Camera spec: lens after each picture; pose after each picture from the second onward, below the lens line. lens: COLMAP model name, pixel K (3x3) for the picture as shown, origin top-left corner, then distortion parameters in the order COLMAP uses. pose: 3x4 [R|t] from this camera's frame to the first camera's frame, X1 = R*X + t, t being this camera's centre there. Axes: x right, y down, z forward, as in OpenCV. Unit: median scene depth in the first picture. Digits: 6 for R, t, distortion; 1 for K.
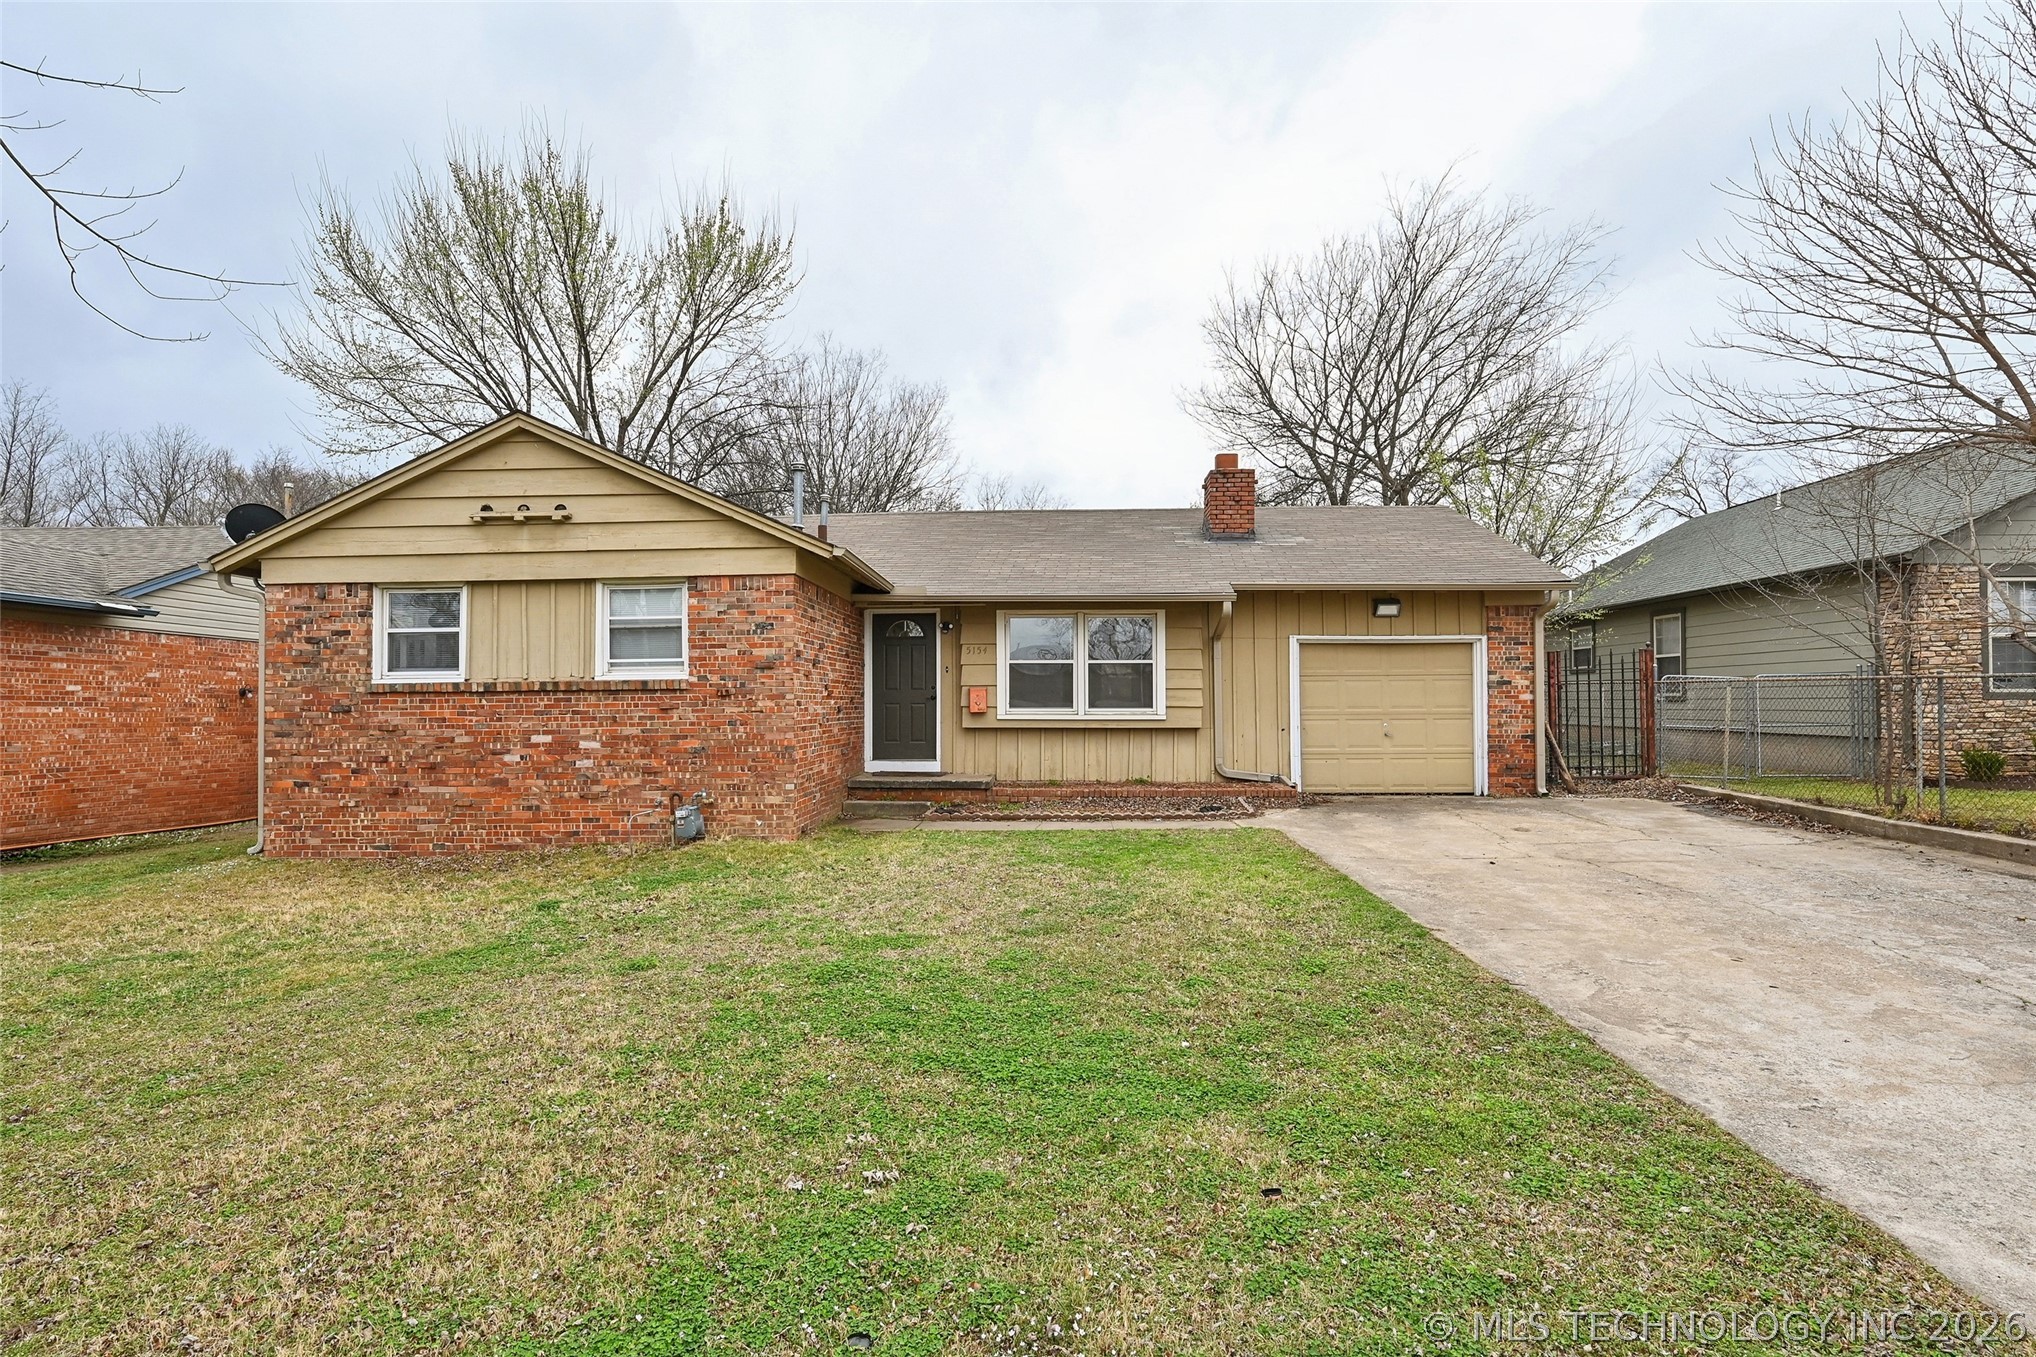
lens RADIAL K [[943.0, 0, 1018.7], [0, 943.0, 683.5], [0, 0, 1]] dist [0.000012, 0.000000]
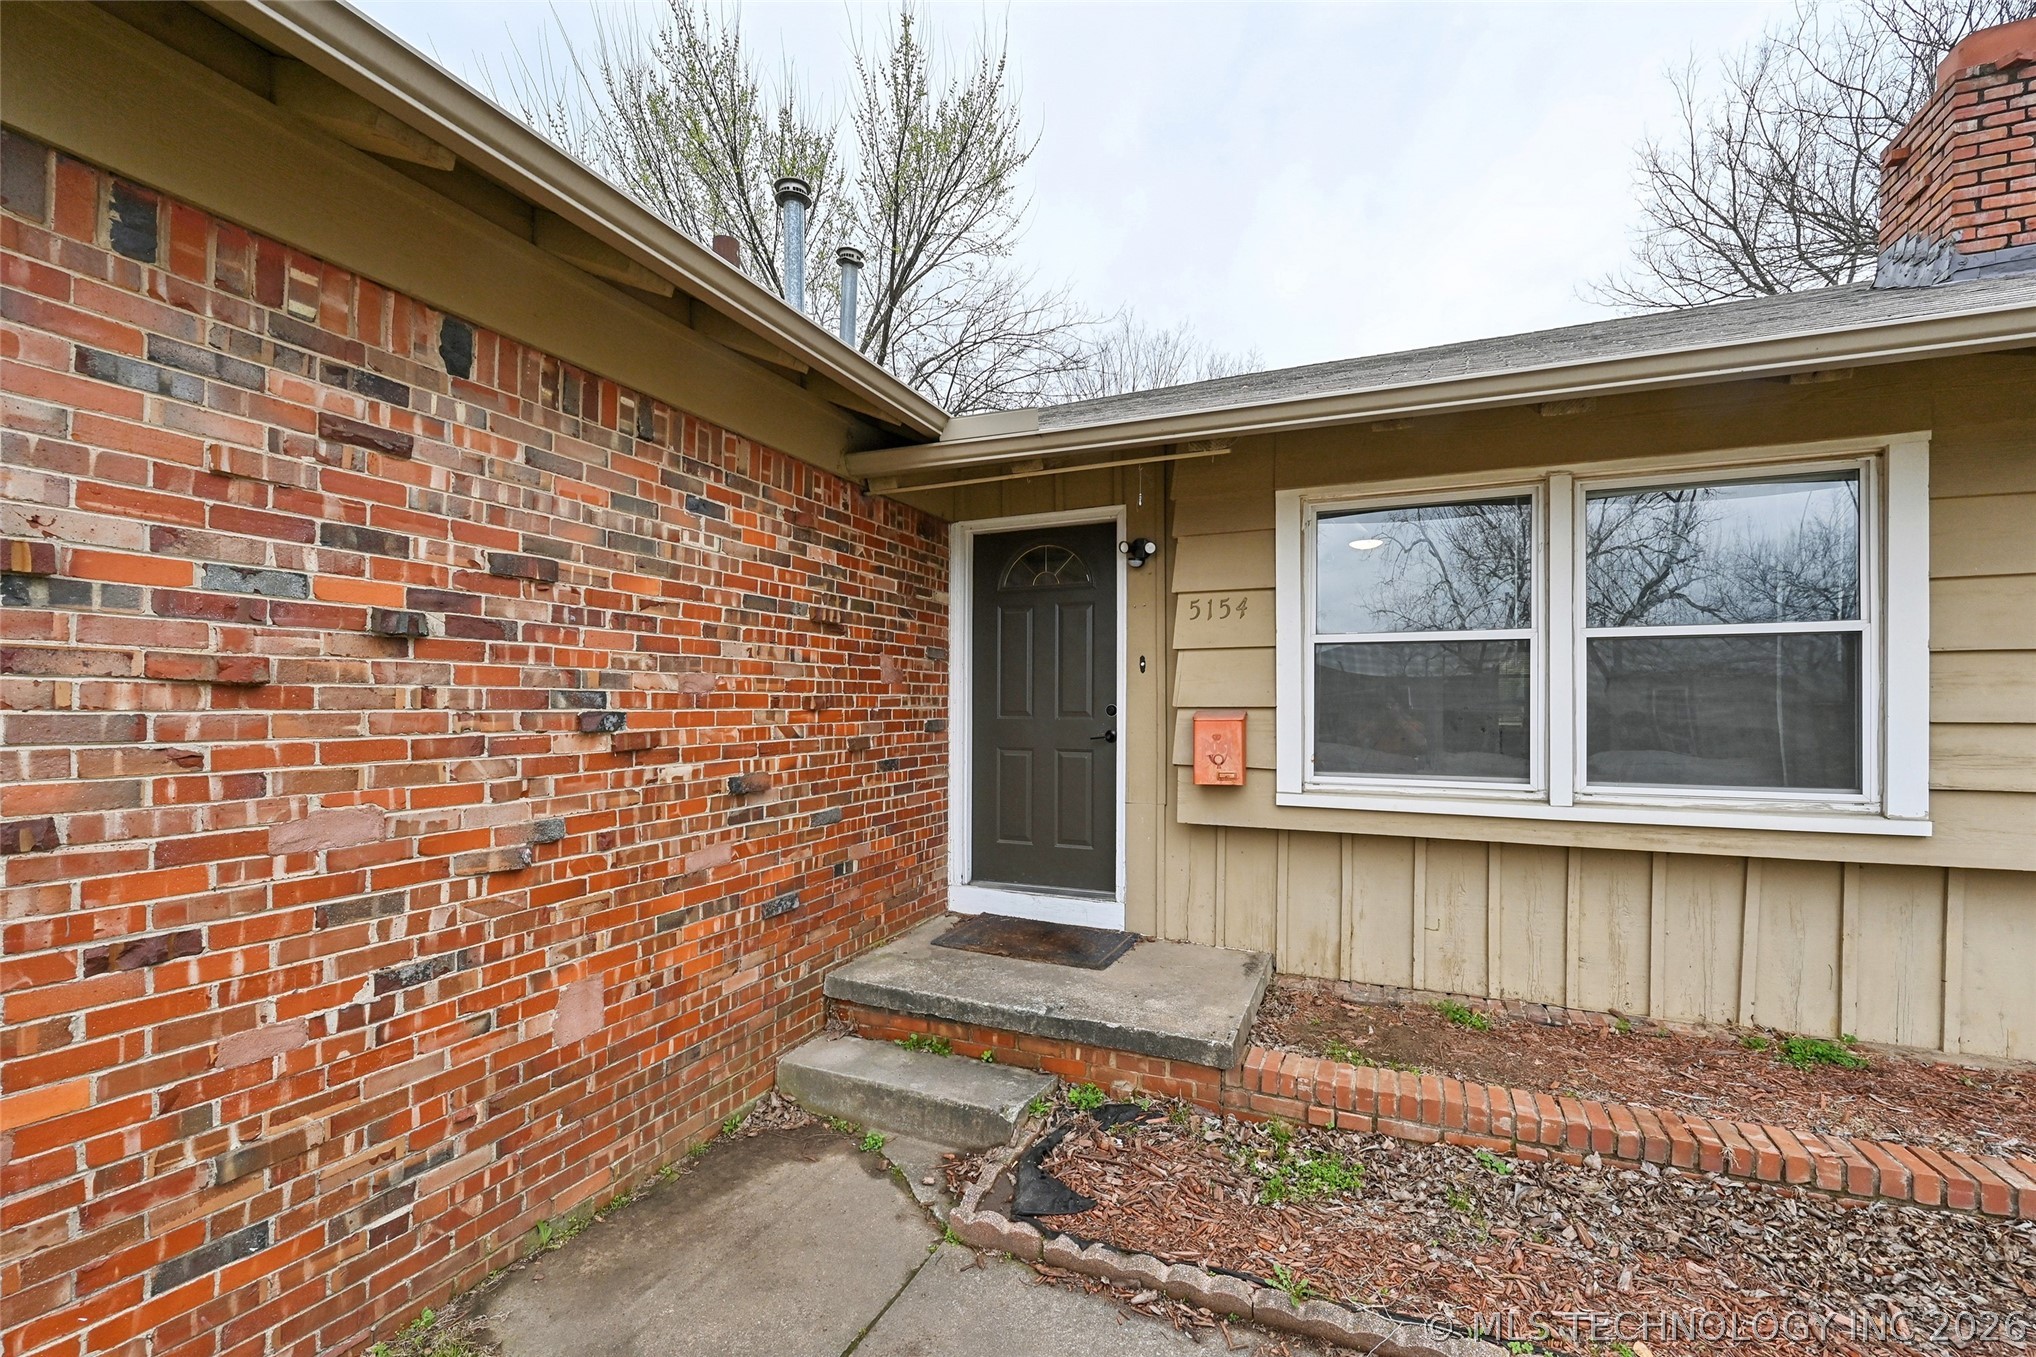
lens RADIAL K [[833.3, 0, 1023.2], [0, 833.3, 692.8], [0, 0, 1]] dist [-0.002612, 0.000155]
pose [[0.929412, -0.001222, -0.369042, 0.003550], [0.003258, 0.999983, 0.004893, -0.004952], [0.369030, -0.005750, 0.929400, 0.678665]]
